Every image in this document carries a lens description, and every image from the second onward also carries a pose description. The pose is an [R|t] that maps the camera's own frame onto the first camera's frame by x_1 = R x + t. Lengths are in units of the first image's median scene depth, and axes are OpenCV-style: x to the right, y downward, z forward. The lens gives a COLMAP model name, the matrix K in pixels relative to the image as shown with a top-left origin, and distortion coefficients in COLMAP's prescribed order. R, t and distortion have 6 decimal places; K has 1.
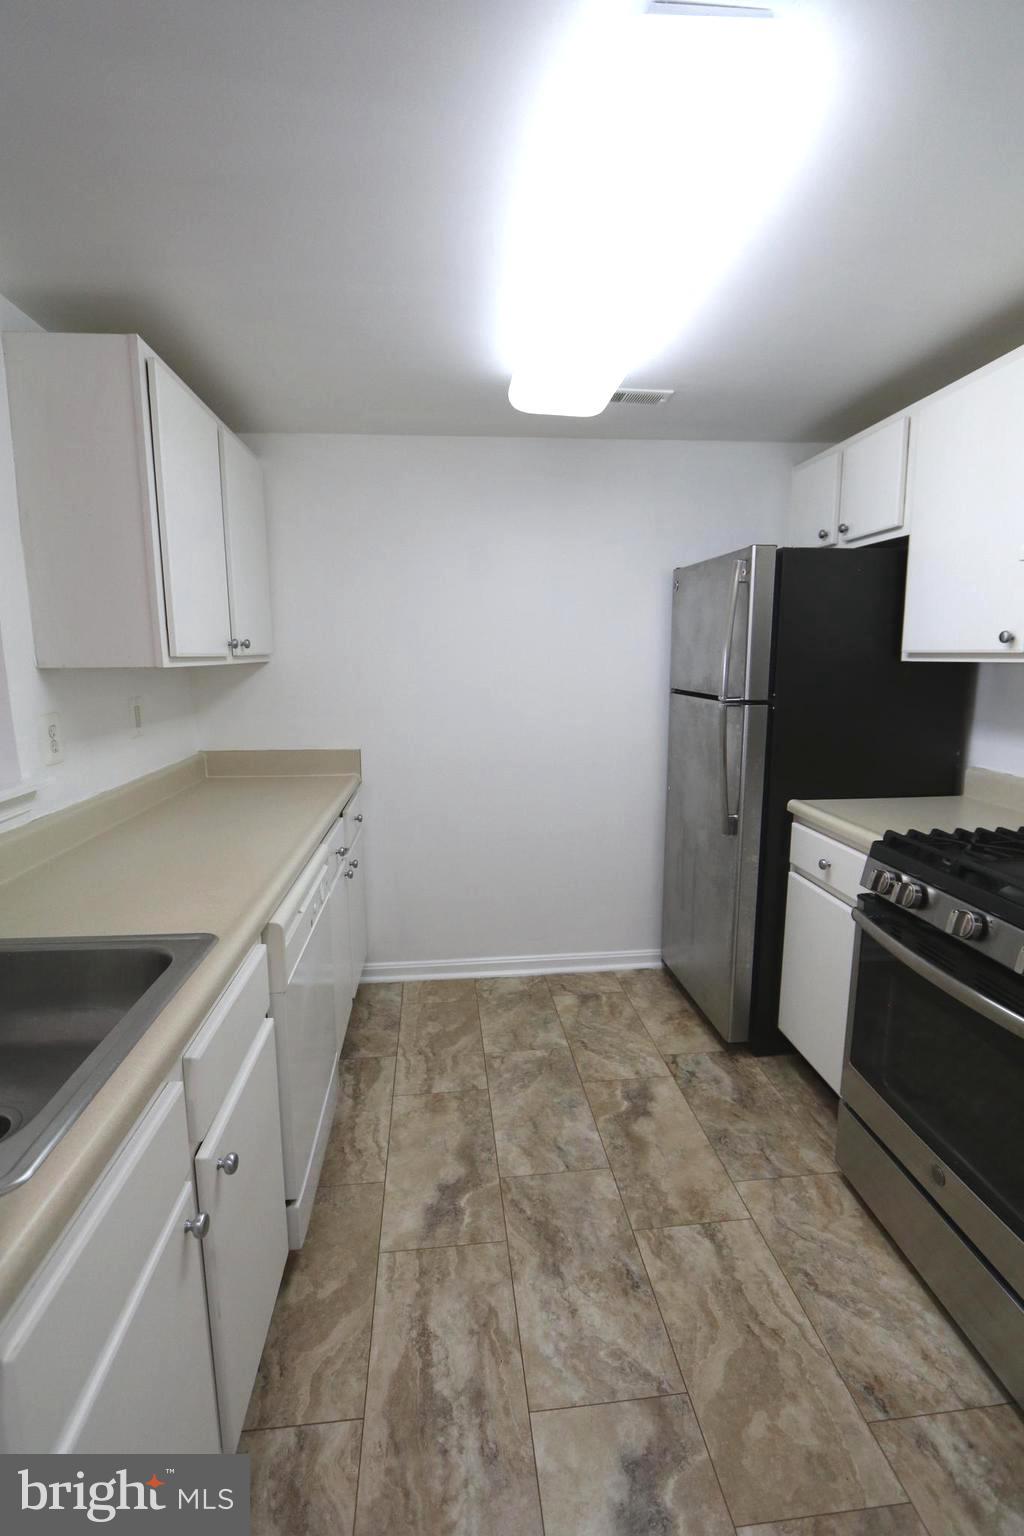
lens RADIAL K [[706.3, 0, 507.0], [0, 706.3, 774.2], [0, 0, 1]] dist [-0.013117, -0.000015]
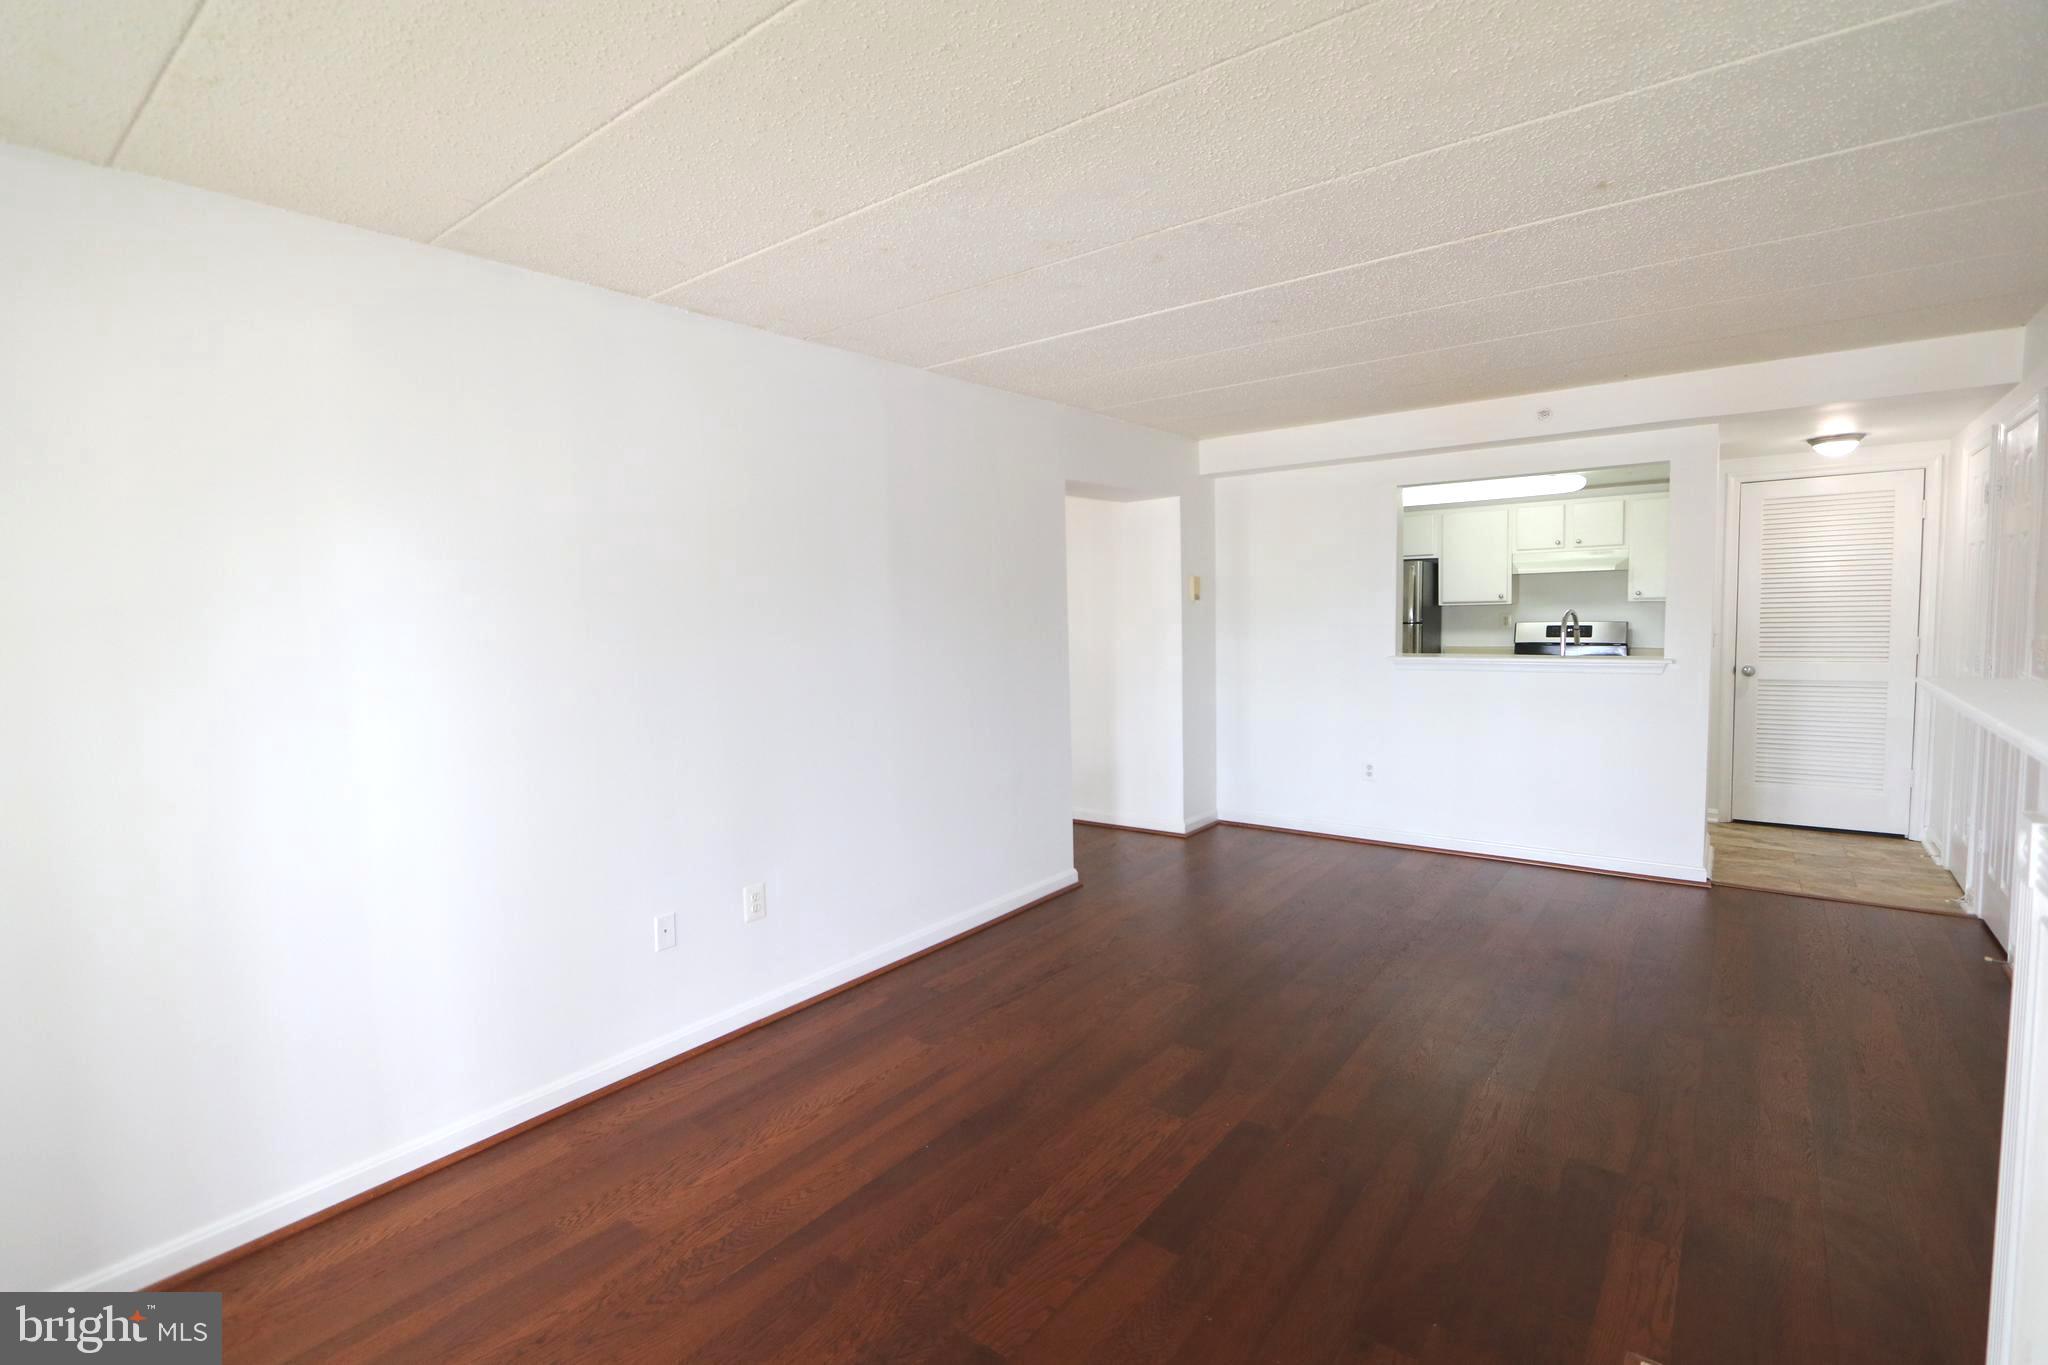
lens RADIAL K [[941.8, 0, 1020.6], [0, 941.8, 680.6], [0, 0, 1]] dist [-0.013117, -0.000015]
pose [[0.683513, -0.074976, 0.726077, -2.870524], [0.147767, 0.988328, -0.037048, 0.008308], [-0.714825, 0.132613, 0.686614, -0.209591]]
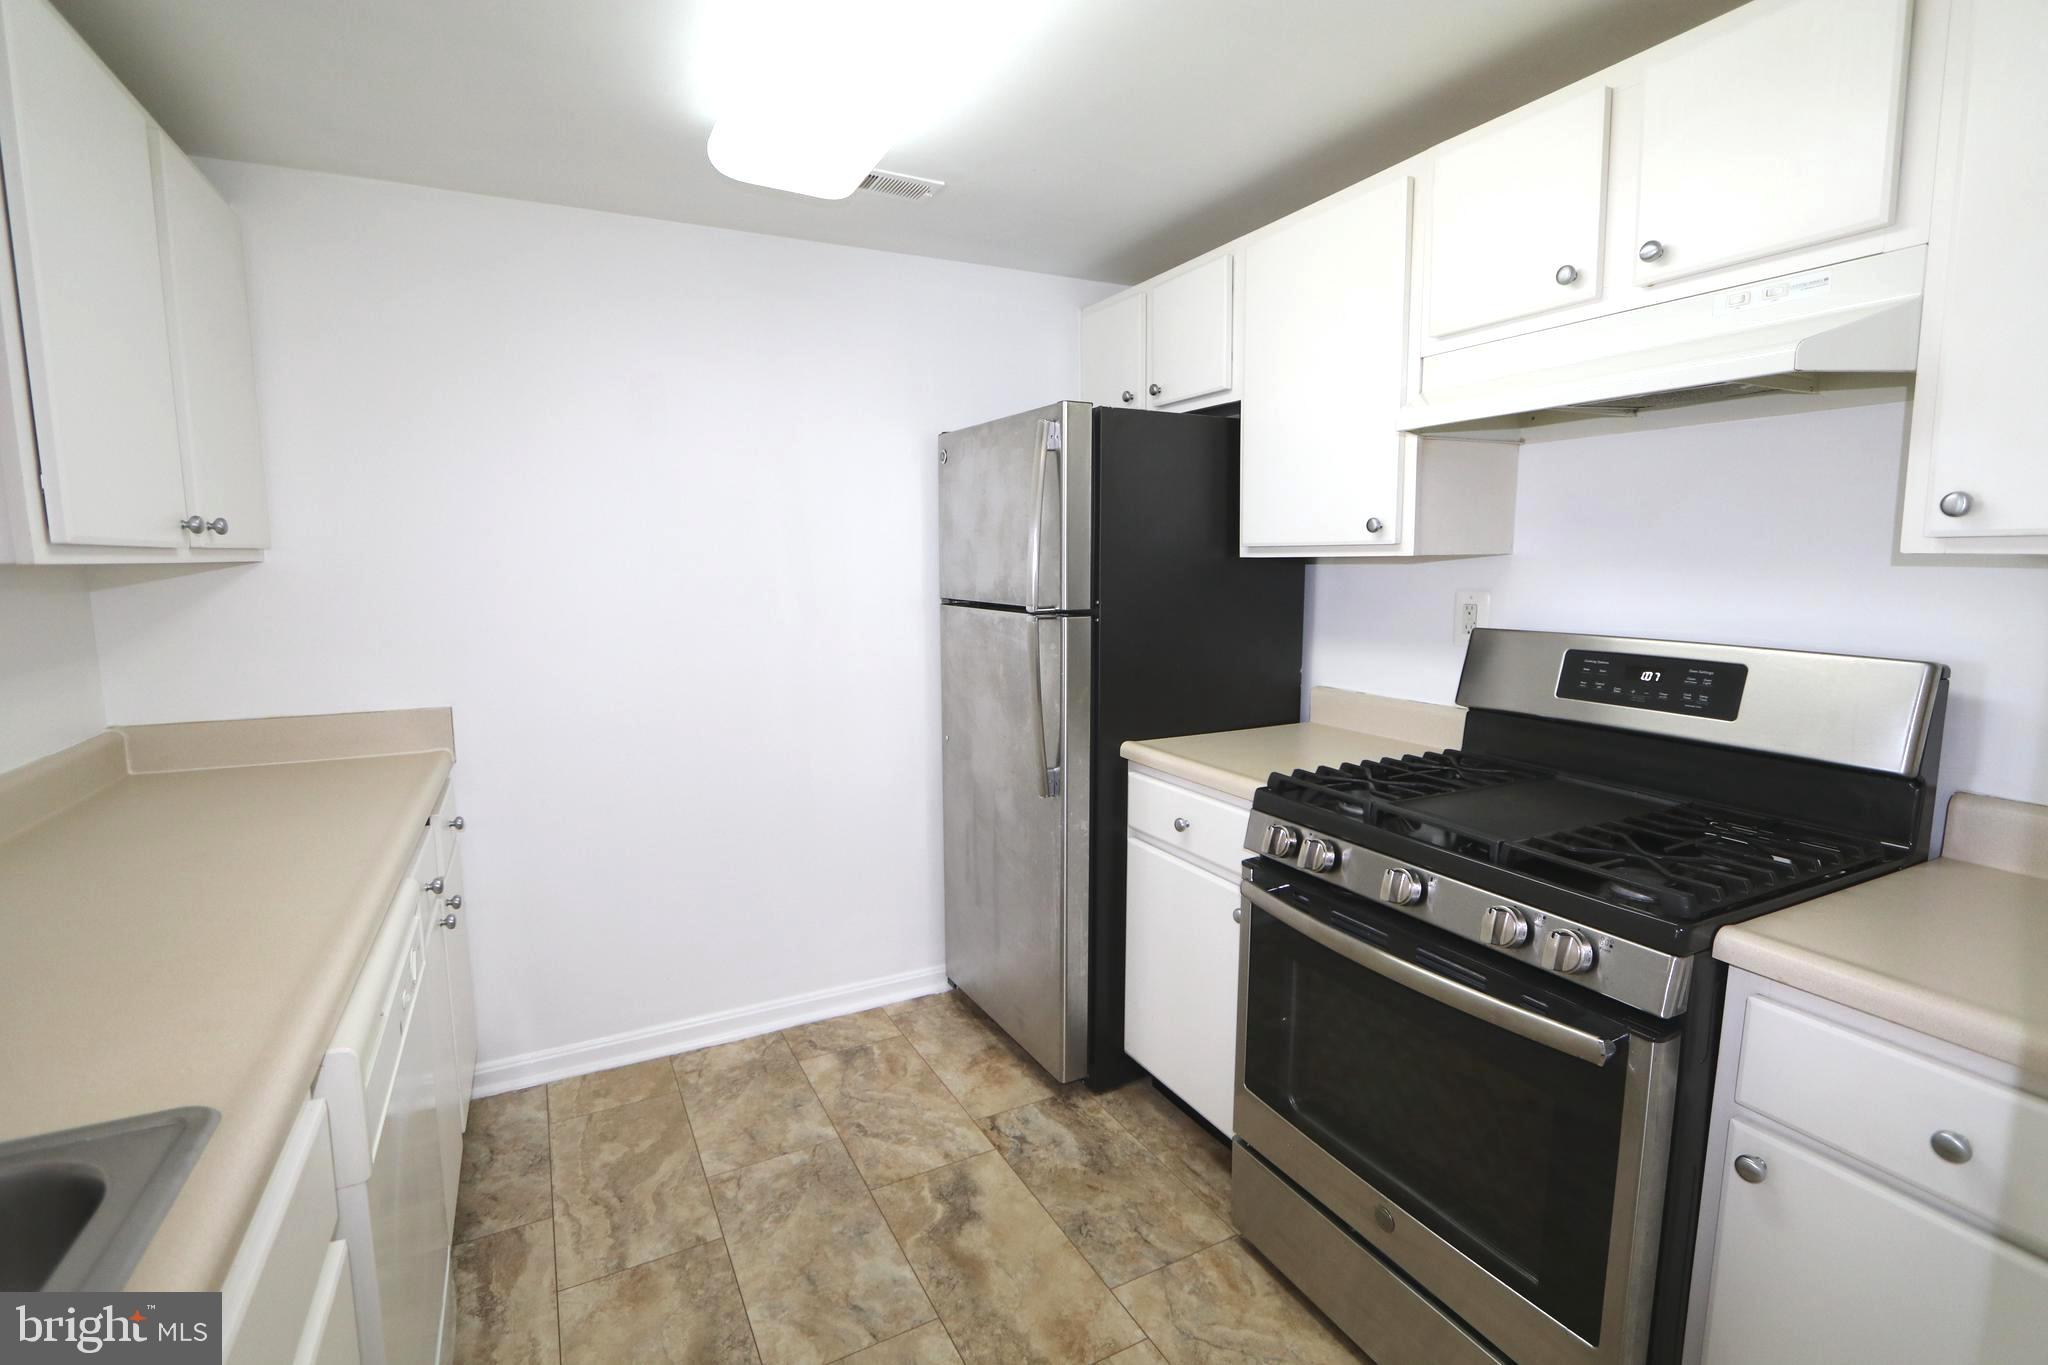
lens RADIAL K [[941.8, 0, 1020.6], [0, 941.8, 680.6], [0, 0, 1]] dist [-0.013117, -0.000015]
pose [[0.927852, -0.046513, 0.370037, -0.067466], [0.061888, 0.997639, -0.029781, -0.005366], [-0.367778, 0.050534, 0.928540, 0.107238]]
